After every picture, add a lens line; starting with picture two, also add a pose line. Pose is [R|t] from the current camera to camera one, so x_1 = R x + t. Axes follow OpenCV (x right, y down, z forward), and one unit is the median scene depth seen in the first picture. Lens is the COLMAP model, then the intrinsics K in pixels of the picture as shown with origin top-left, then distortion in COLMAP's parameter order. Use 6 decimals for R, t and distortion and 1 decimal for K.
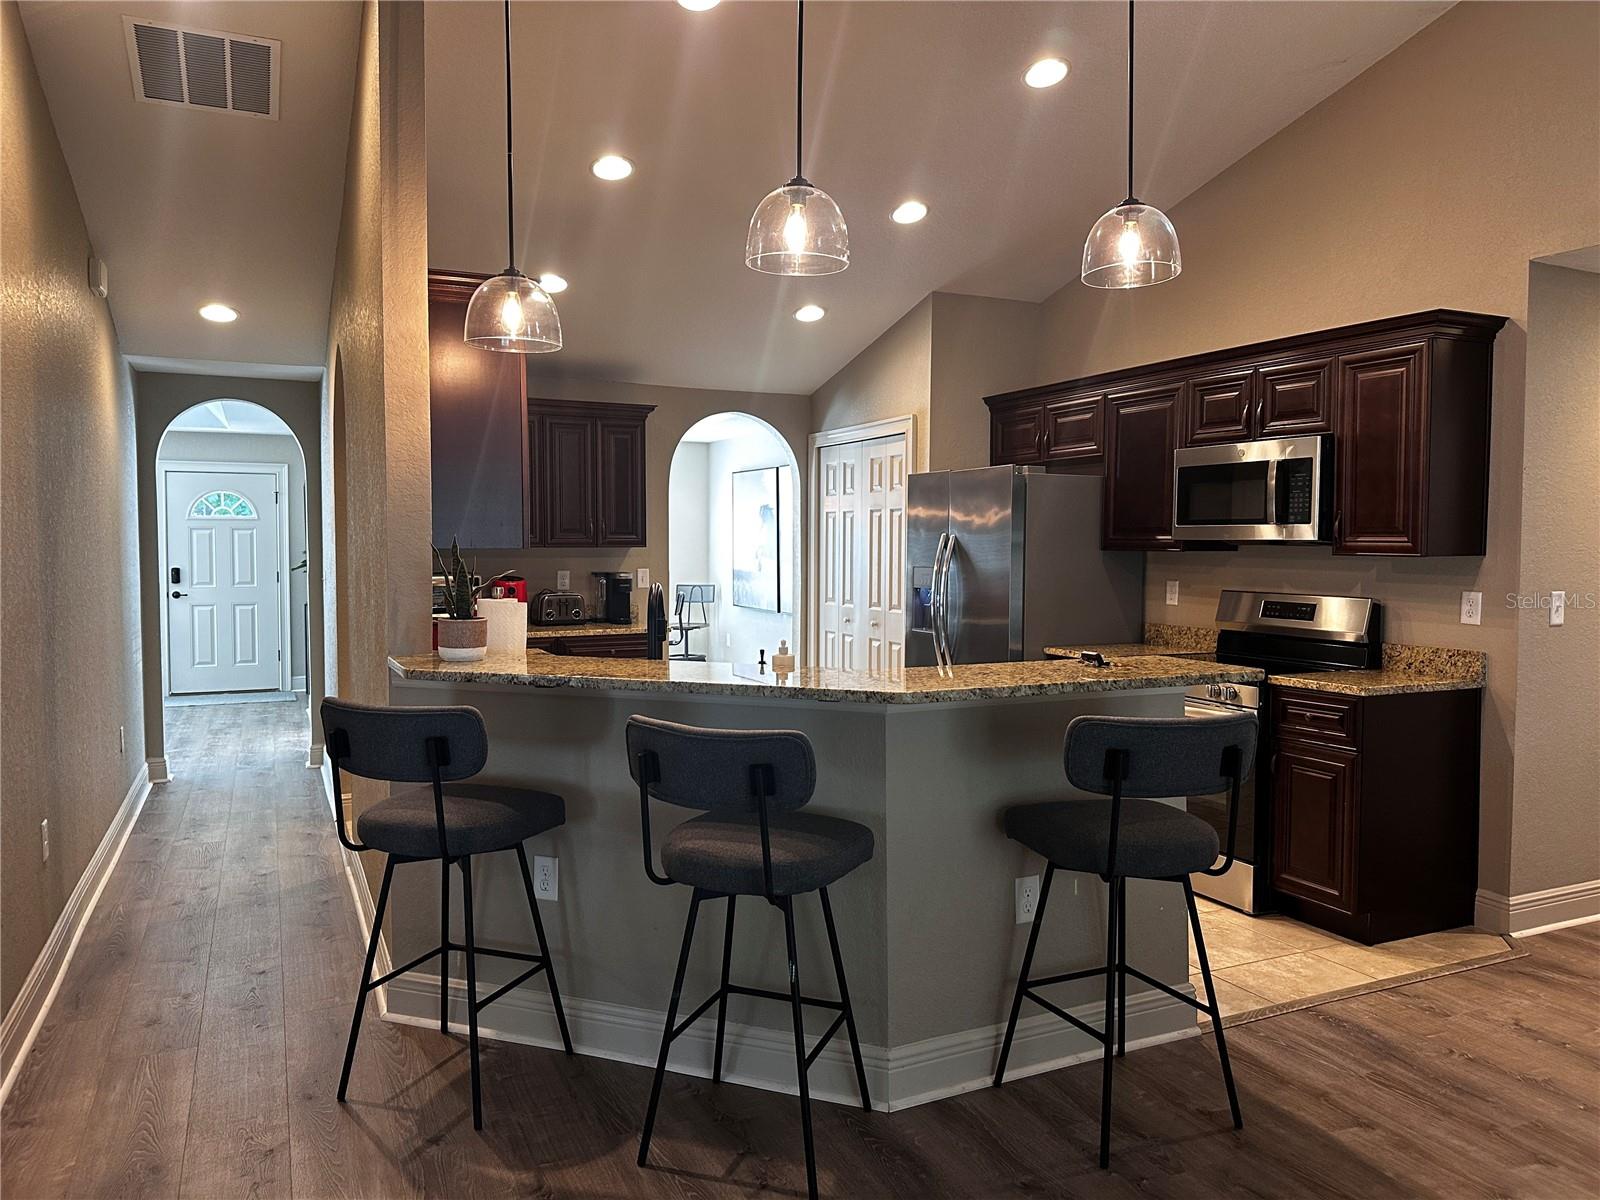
lens RADIAL K [[1123.6, 0, 806.2], [0, 1123.6, 590.0], [0, 0, 1]] dist [0.092844, -0.111802]
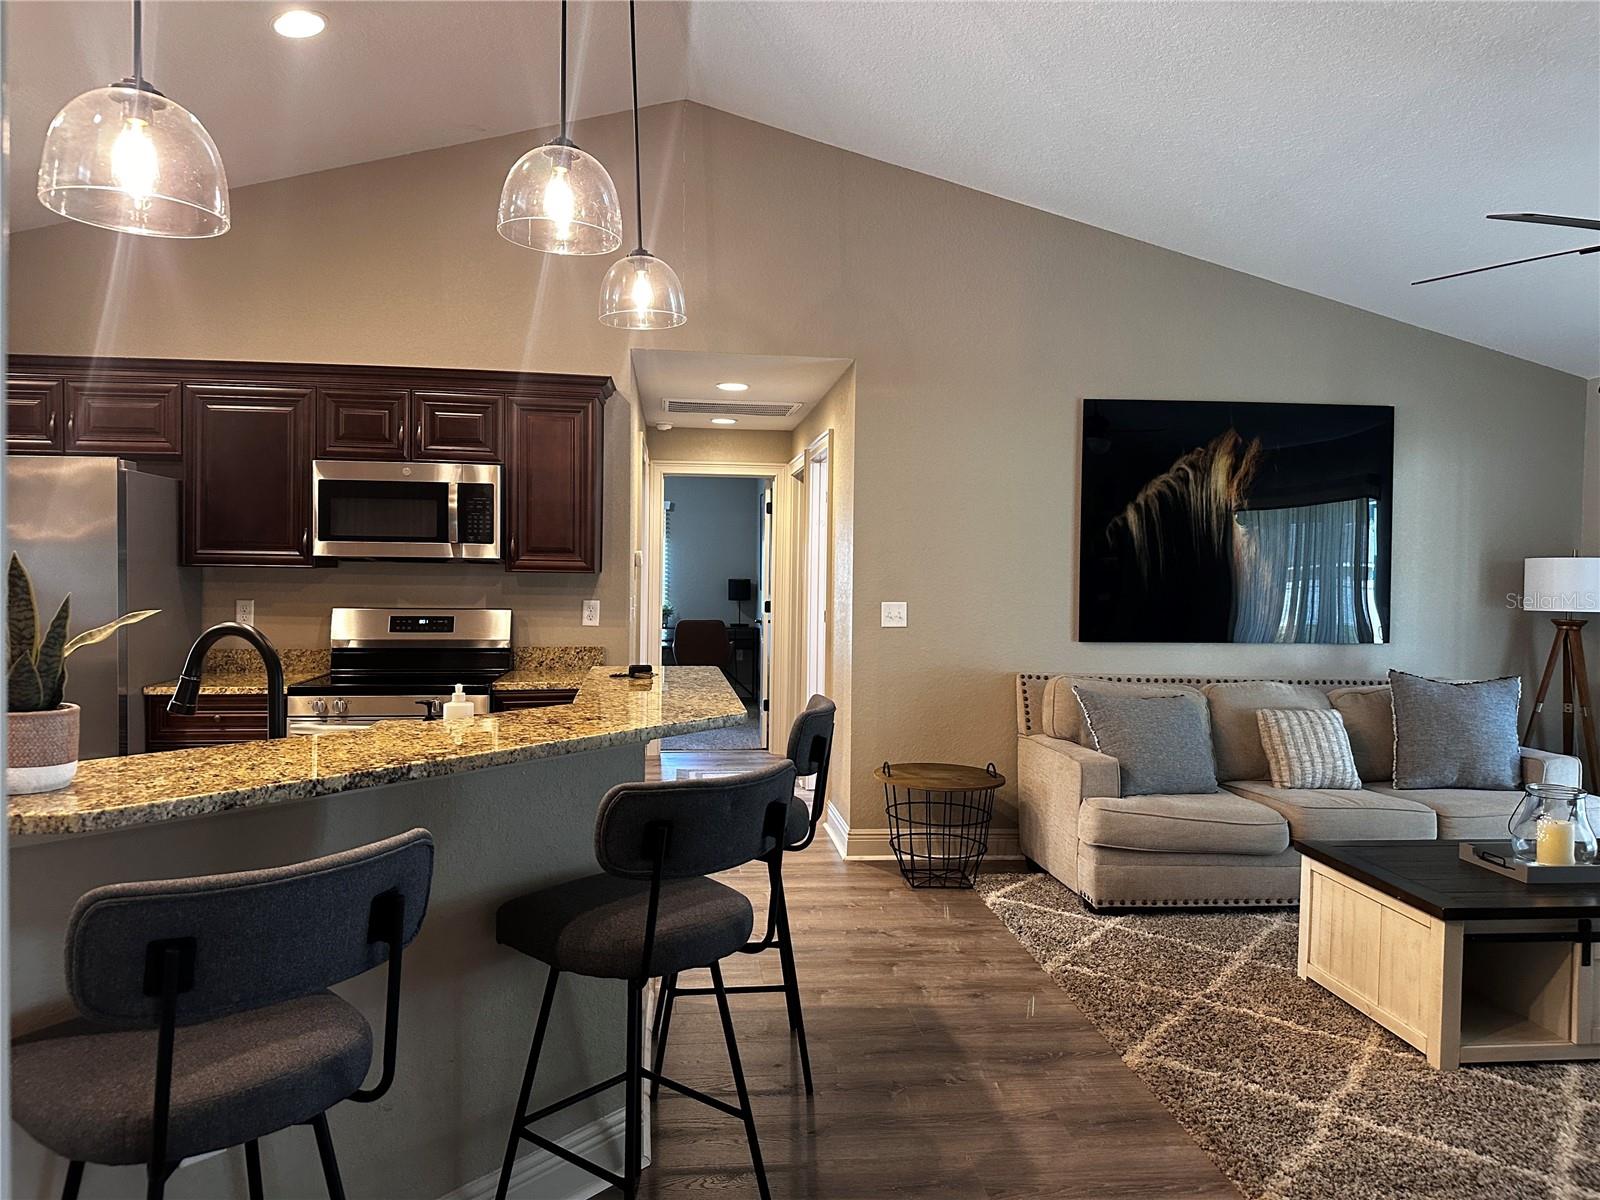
lens RADIAL K [[1123.6, 0, 806.2], [0, 1123.6, 590.0], [0, 0, 1]] dist [0.092844, -0.111802]
pose [[0.329892, -0.024817, 0.943692, -0.501697], [0.032589, 0.999358, 0.014889, -0.019756], [-0.943456, 0.025842, 0.330489, 0.354291]]
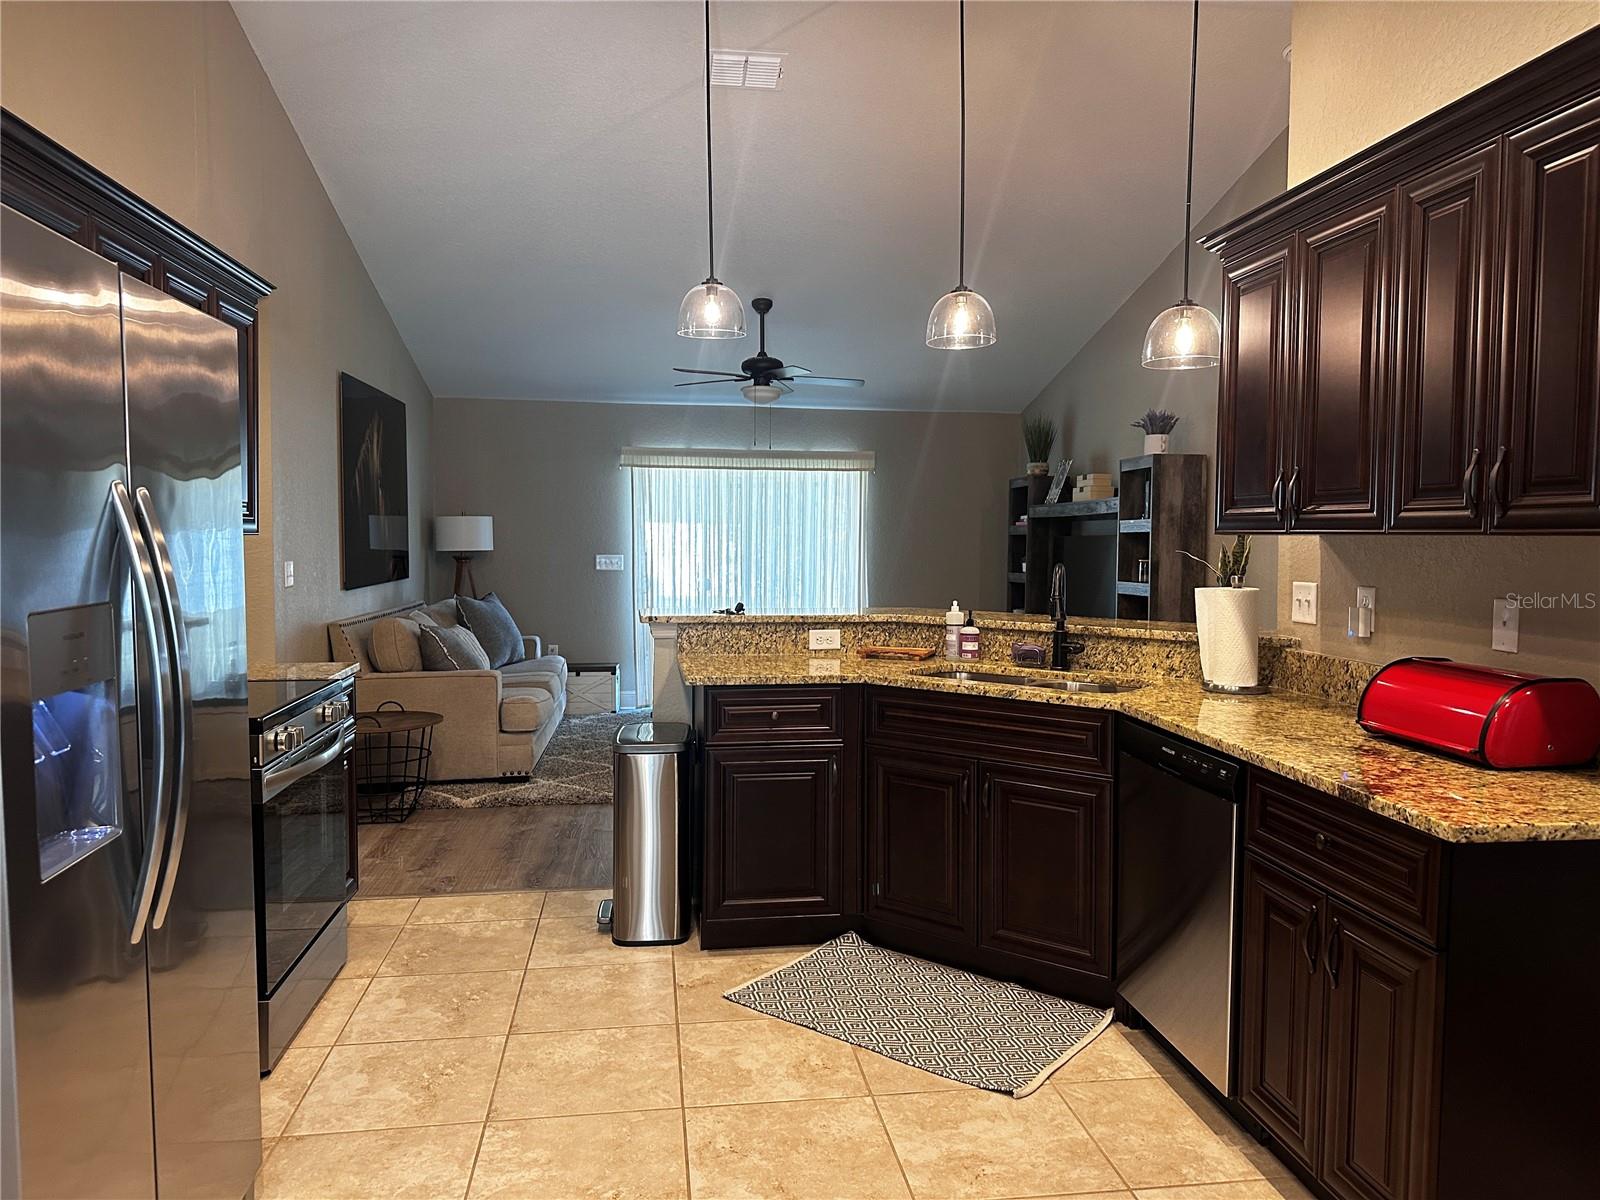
lens RADIAL K [[1123.6, 0, 806.2], [0, 1123.6, 590.0], [0, 0, 1]] dist [0.092844, -0.111802]
pose [[-0.952078, -0.031964, 0.304180, -0.185531], [-0.001970, 0.995144, 0.098407, -0.074998], [-0.305849, 0.093092, -0.947518, 1.663352]]
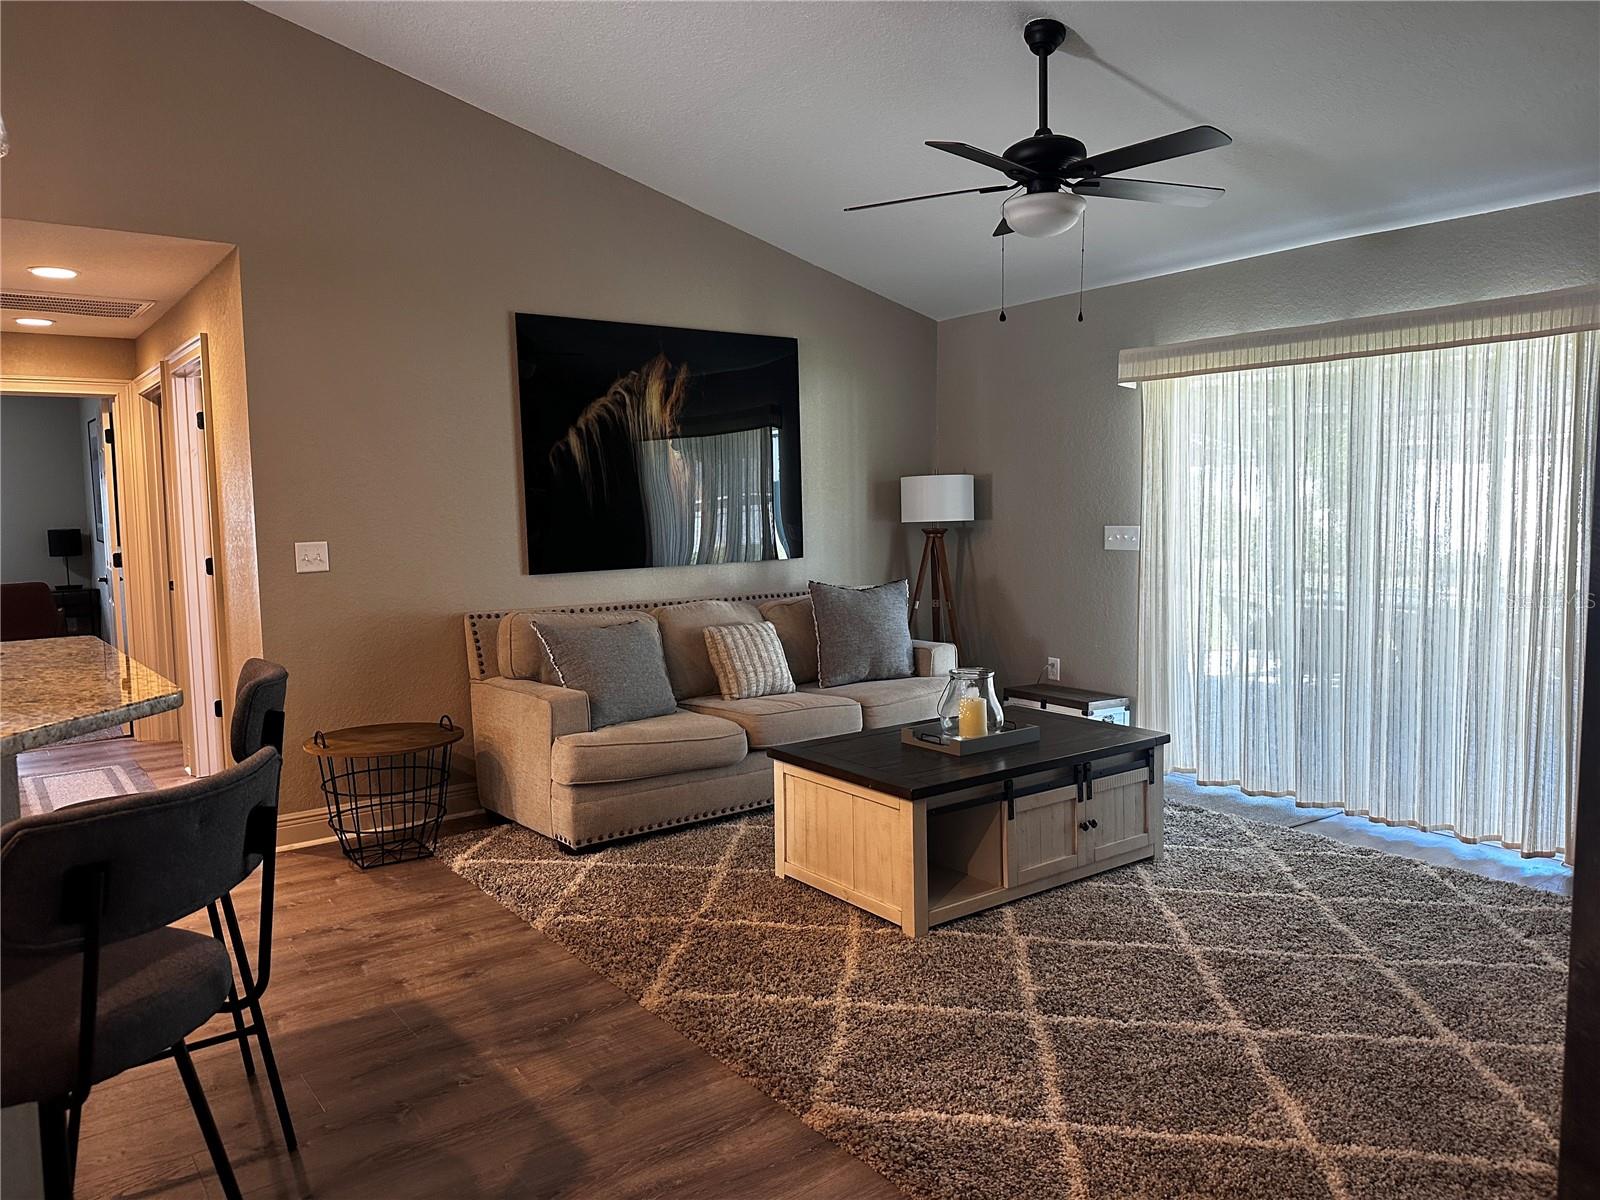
lens RADIAL K [[1112.2, 0, 793.6], [0, 1112.2, 586.3], [0, 0, 1]] dist [0.126366, -0.157571]
pose [[-0.187984, -0.078203, 0.979054, -0.420904], [0.067004, 0.993482, 0.092221, -0.011338], [-0.979884, 0.082936, -0.181519, 0.427265]]
